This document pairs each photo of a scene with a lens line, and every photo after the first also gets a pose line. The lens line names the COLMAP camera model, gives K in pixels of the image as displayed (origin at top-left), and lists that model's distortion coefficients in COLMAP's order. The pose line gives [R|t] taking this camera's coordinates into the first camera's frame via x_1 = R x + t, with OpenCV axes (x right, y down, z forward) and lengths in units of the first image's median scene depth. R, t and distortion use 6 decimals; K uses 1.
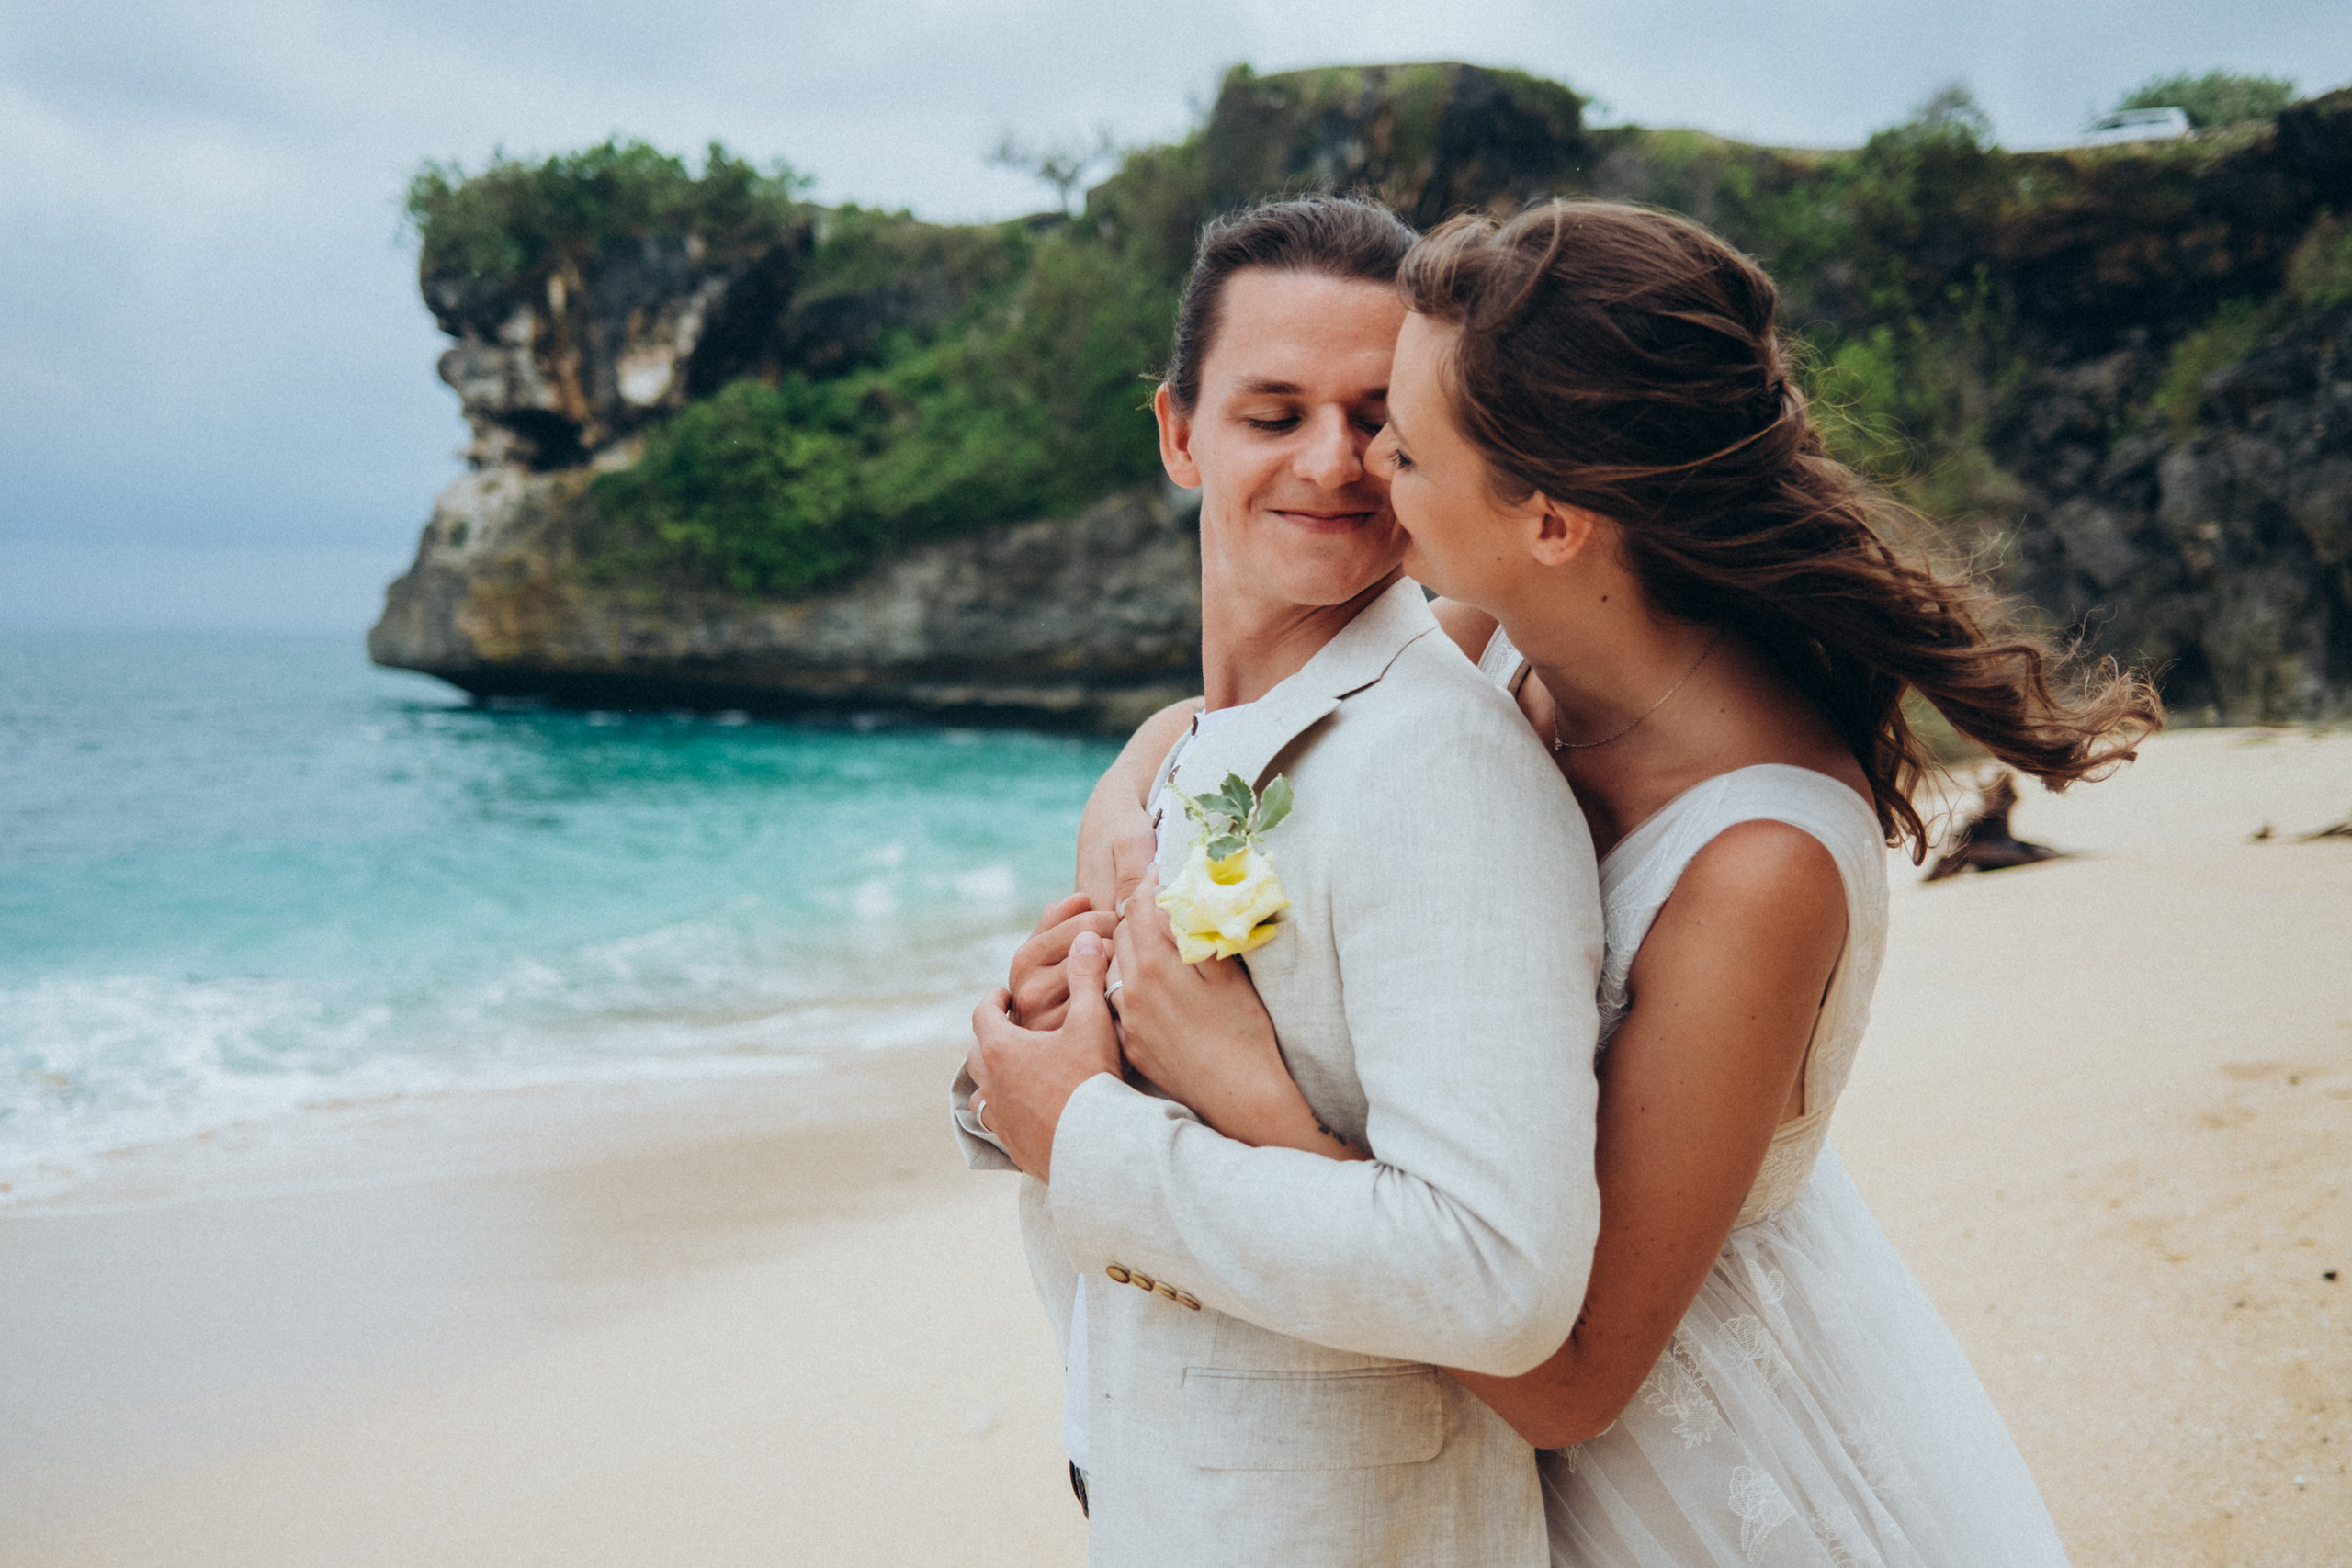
lens RADIAL K [[2347.8, 0, 1163.0], [0, 2347.8, 727.7], [0, 0, 1]] dist [-0.039005, -0.002532]
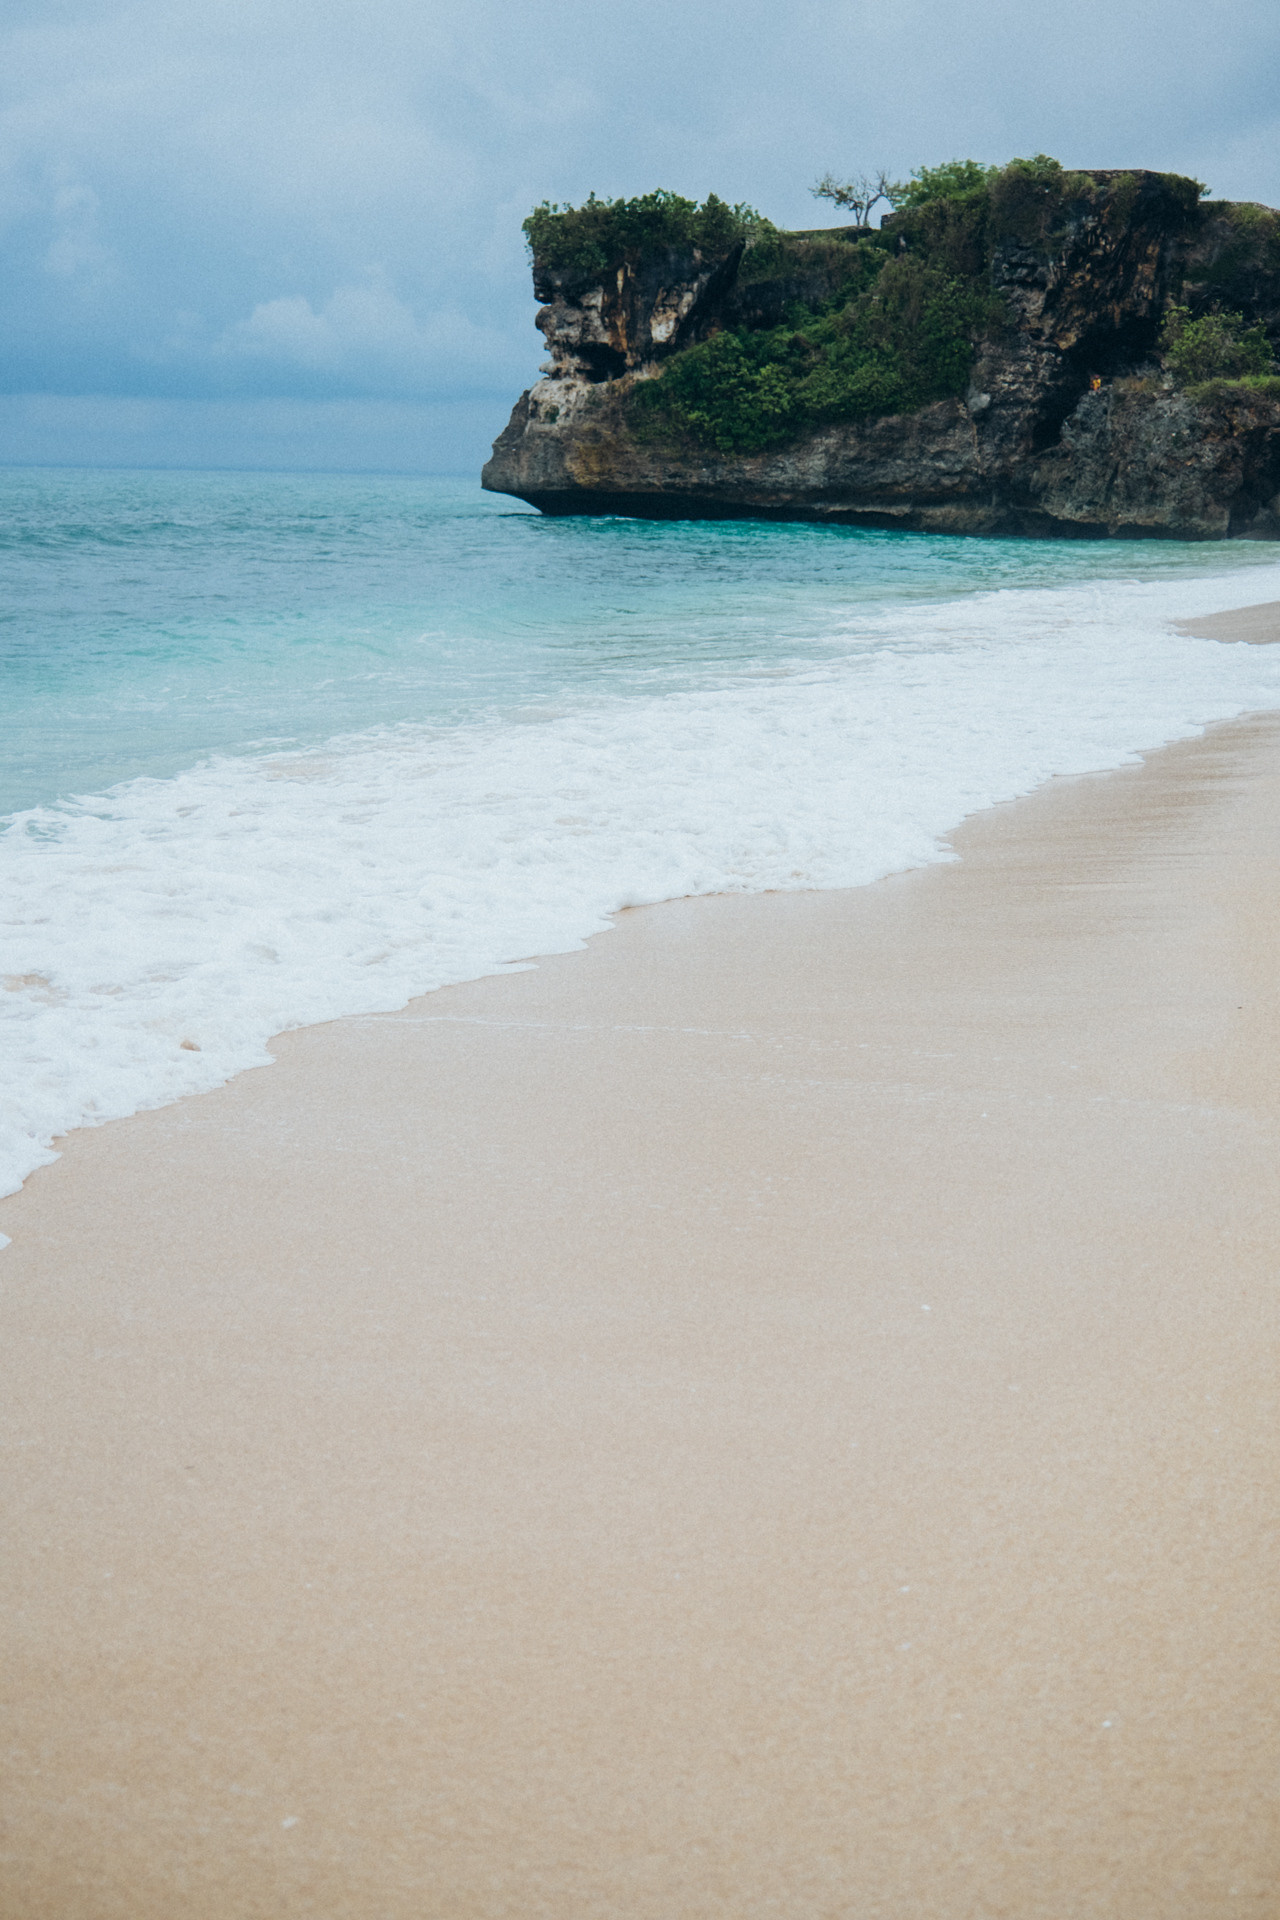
lens RADIAL K [[1818.7, 0, 696.9], [0, 1818.7, 900.1], [0, 0, 1]] dist [-0.068488, 0.151619]
pose [[0.999010, 0.001578, 0.044464, -0.266124], [-0.009943, 0.982018, 0.188528, 0.021693], [-0.043367, -0.188783, 0.981061, -0.474941]]
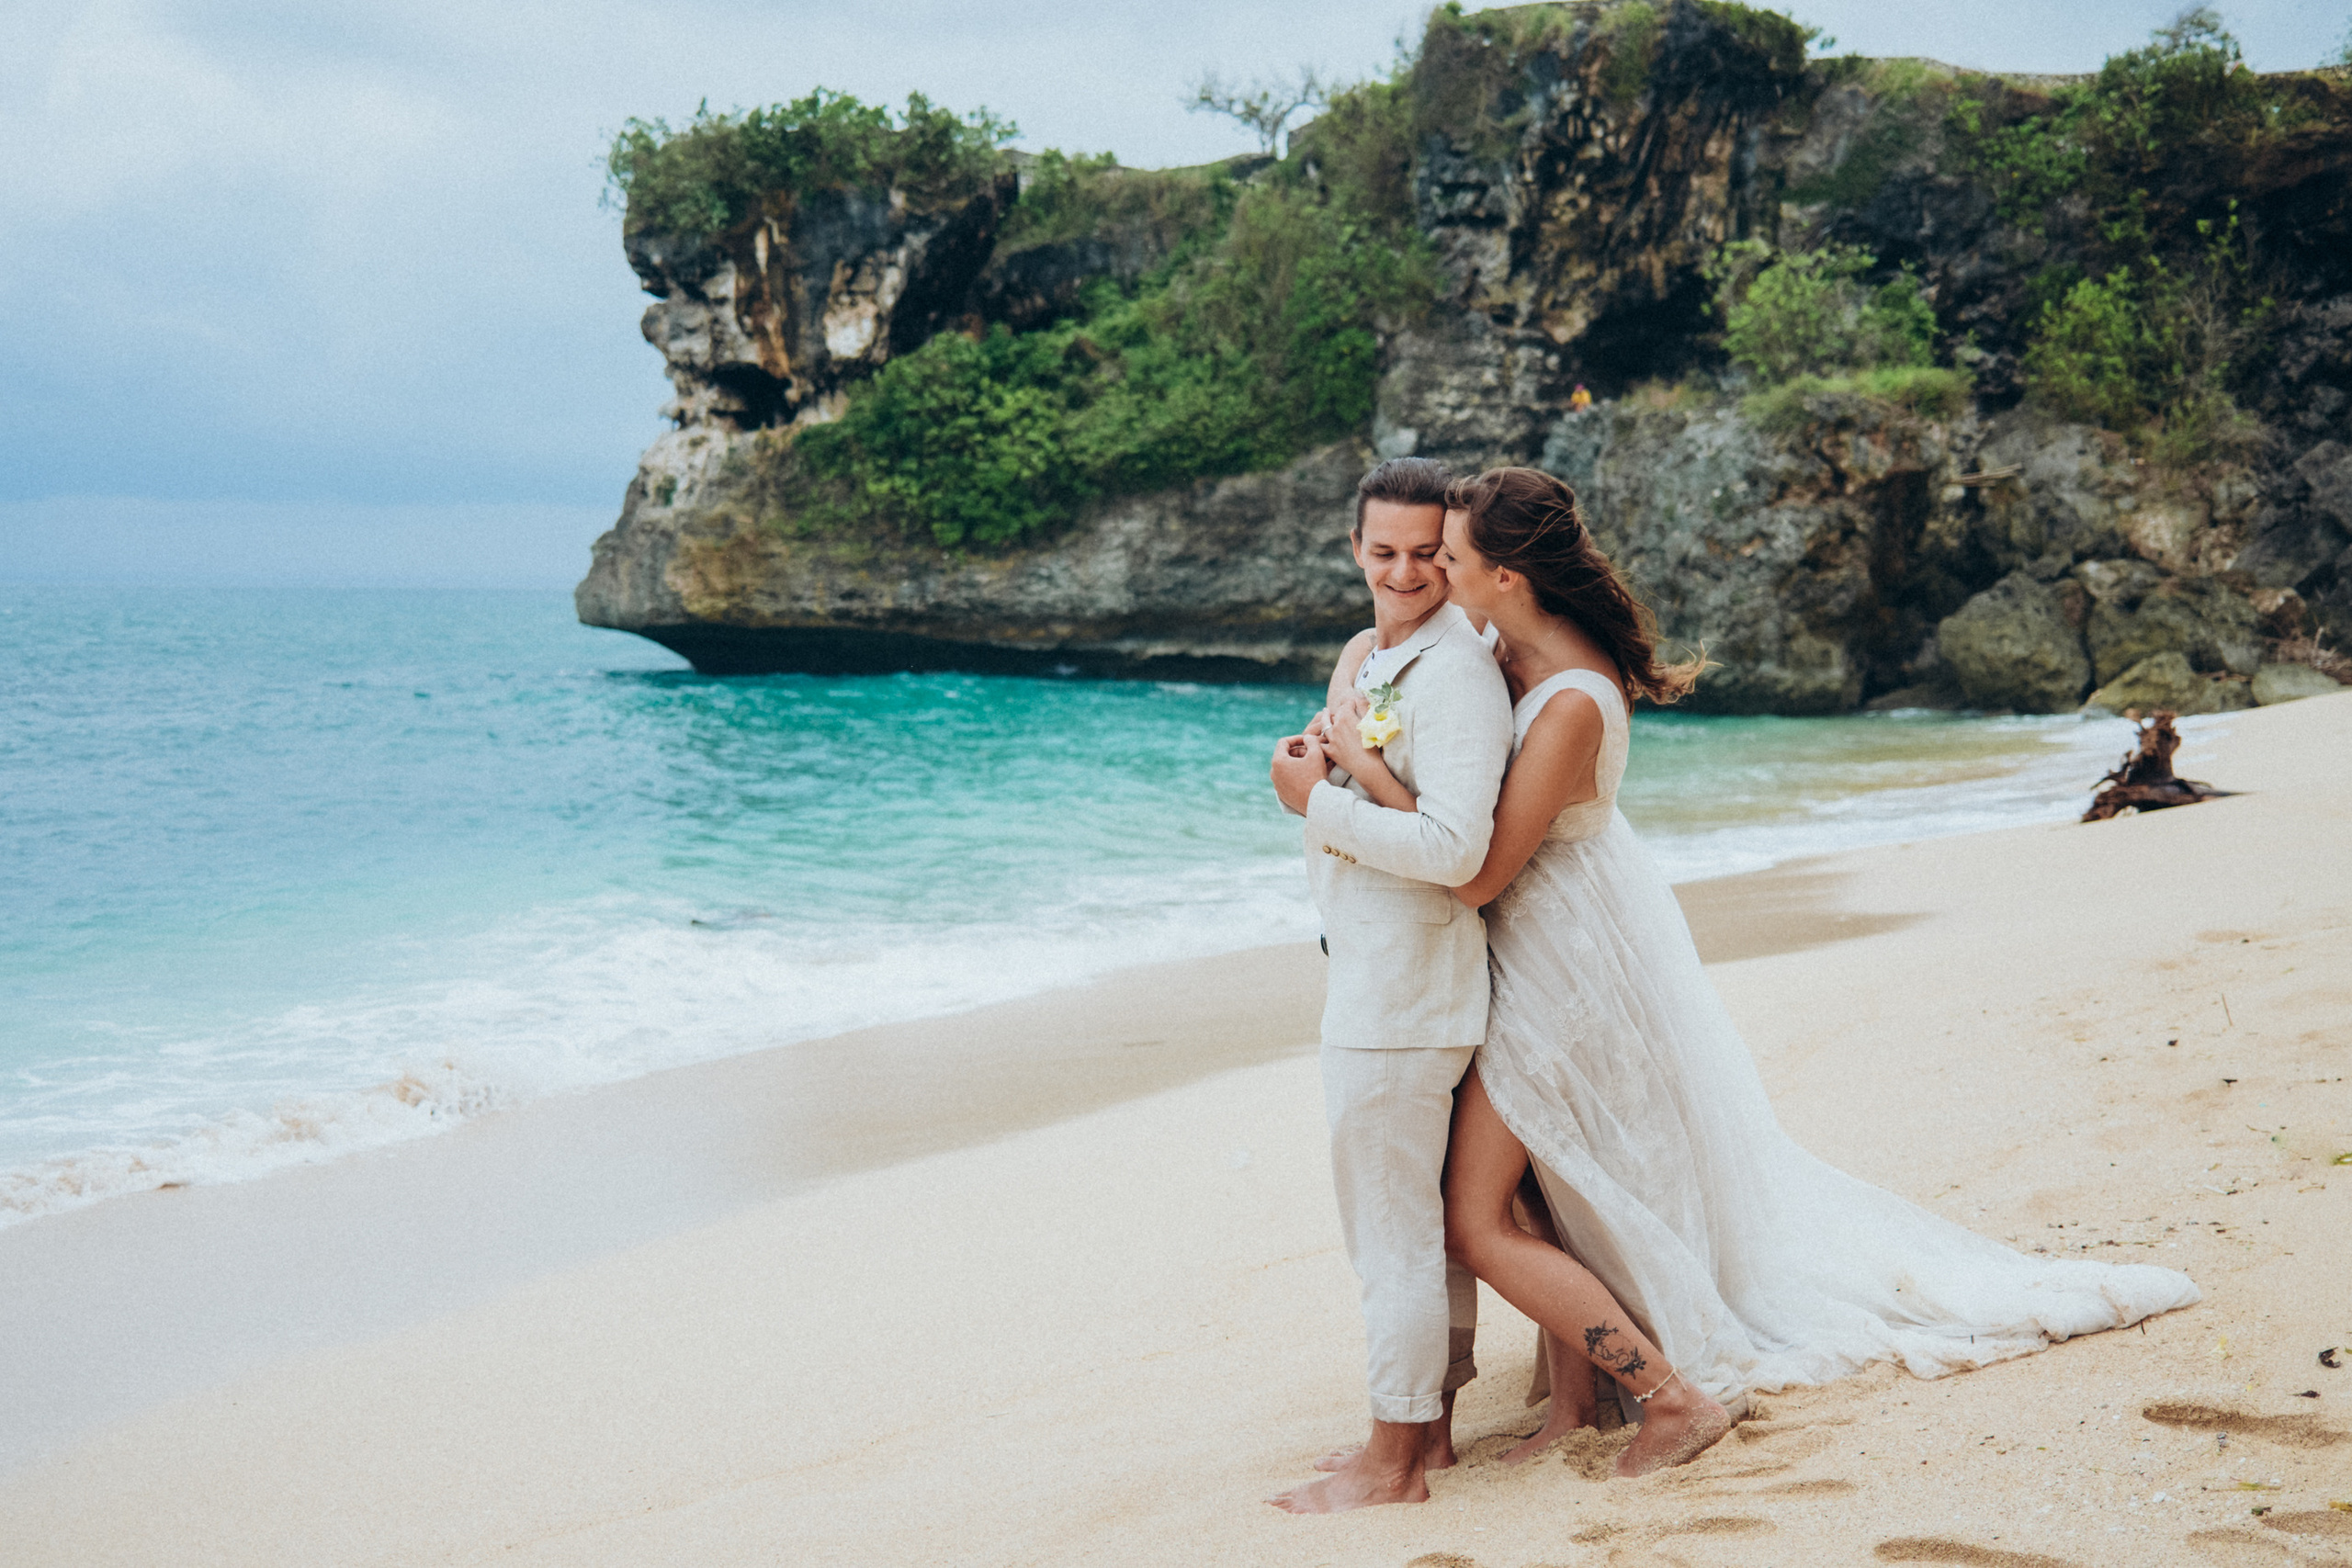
lens RADIAL K [[2452.2, 0, 1176.1], [0, 2452.2, 714.3], [0, 0, 1]] dist [-0.039439, 0.044601]
pose [[0.996793, -0.002754, -0.079976, 0.000330], [0.003757, 0.999916, 0.012392, 0.000556], [0.079935, -0.012653, 0.996720, -0.030239]]
